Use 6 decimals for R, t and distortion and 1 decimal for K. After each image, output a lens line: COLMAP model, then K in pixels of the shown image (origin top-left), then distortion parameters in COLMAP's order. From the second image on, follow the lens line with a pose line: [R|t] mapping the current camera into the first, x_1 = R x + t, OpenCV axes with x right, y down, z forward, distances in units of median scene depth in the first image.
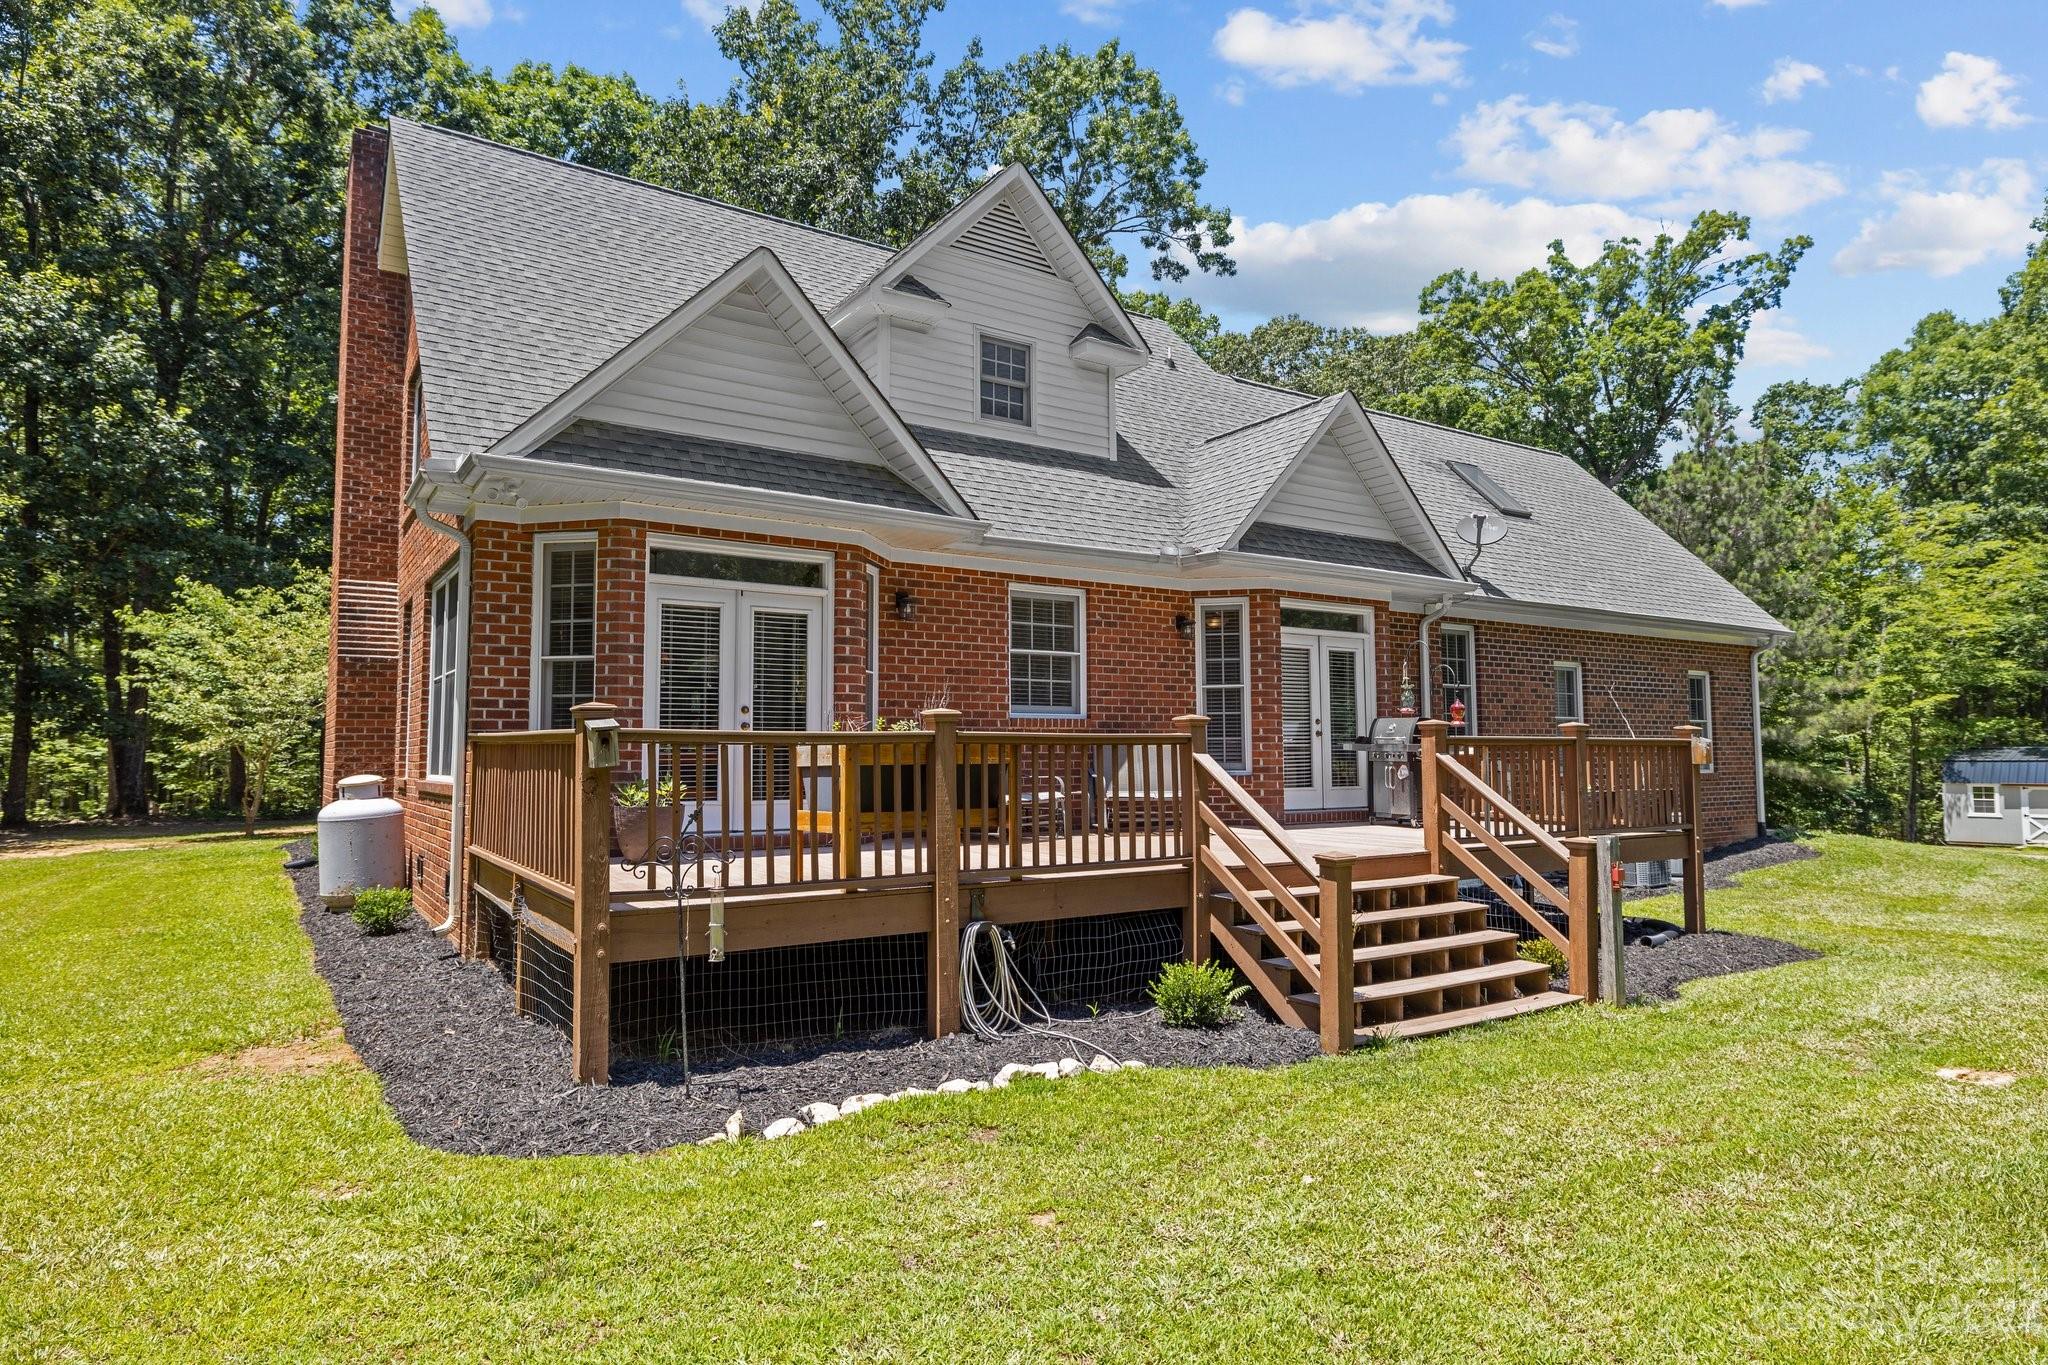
lens RADIAL K [[1167.0, 0, 1021.1], [0, 1167.0, 669.1], [0, 0, 1]] dist [0.000465, -0.000763]
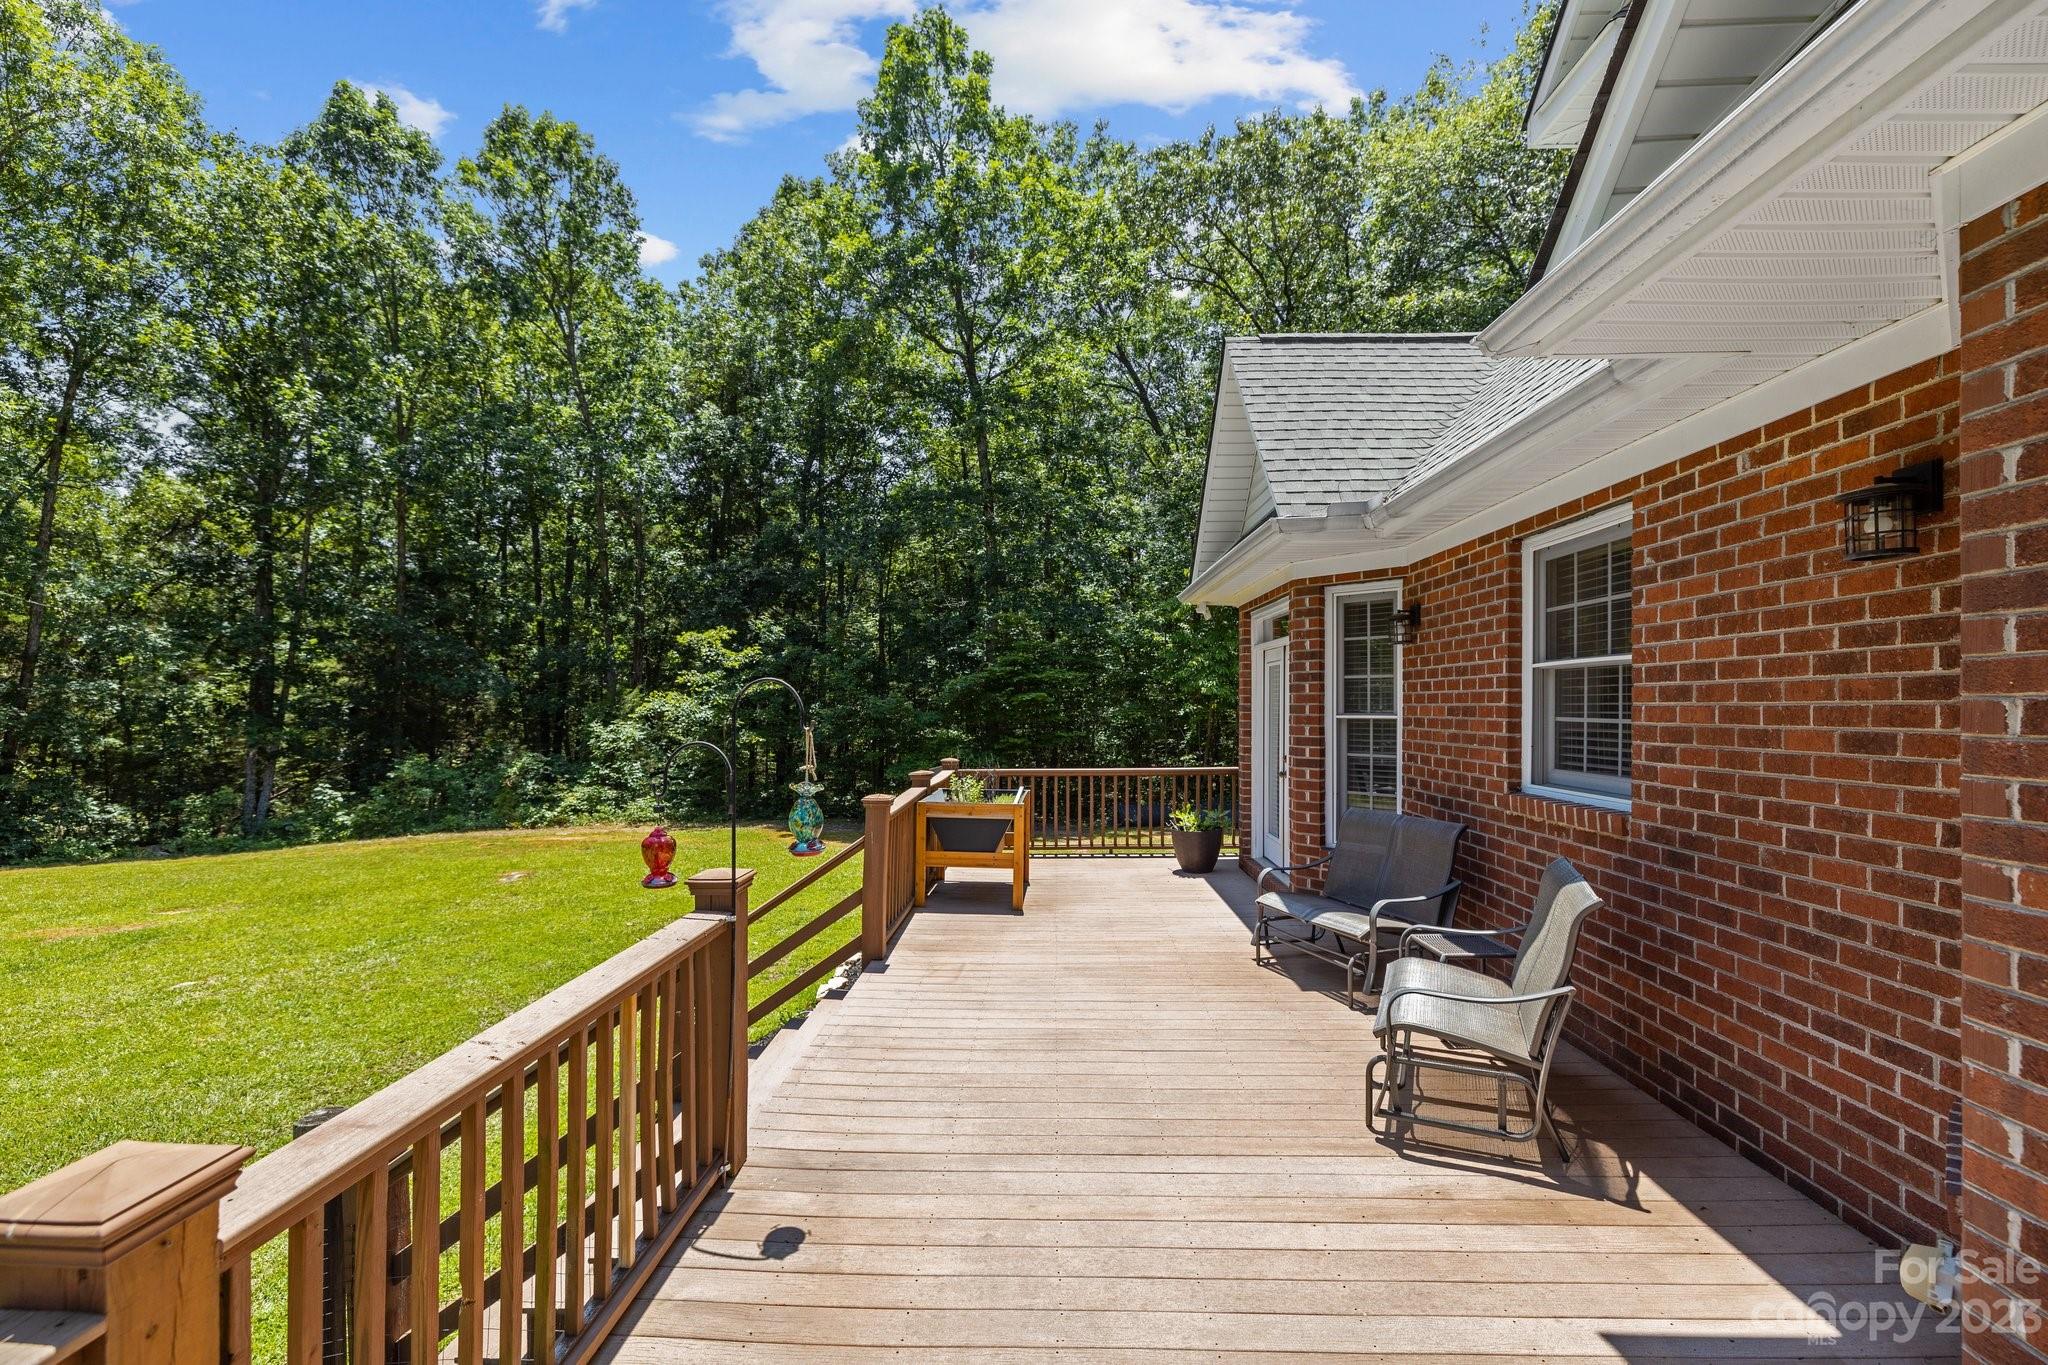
lens RADIAL K [[870.8, 0, 1032.6], [0, 870.8, 702.4], [0, 0, 1]] dist [0.000354, 0.000061]
pose [[-0.567429, -0.003274, -0.823415, 0.393644], [0.056333, 0.997495, -0.042785, 0.003978], [0.821493, -0.070663, -0.565824, 0.916424]]
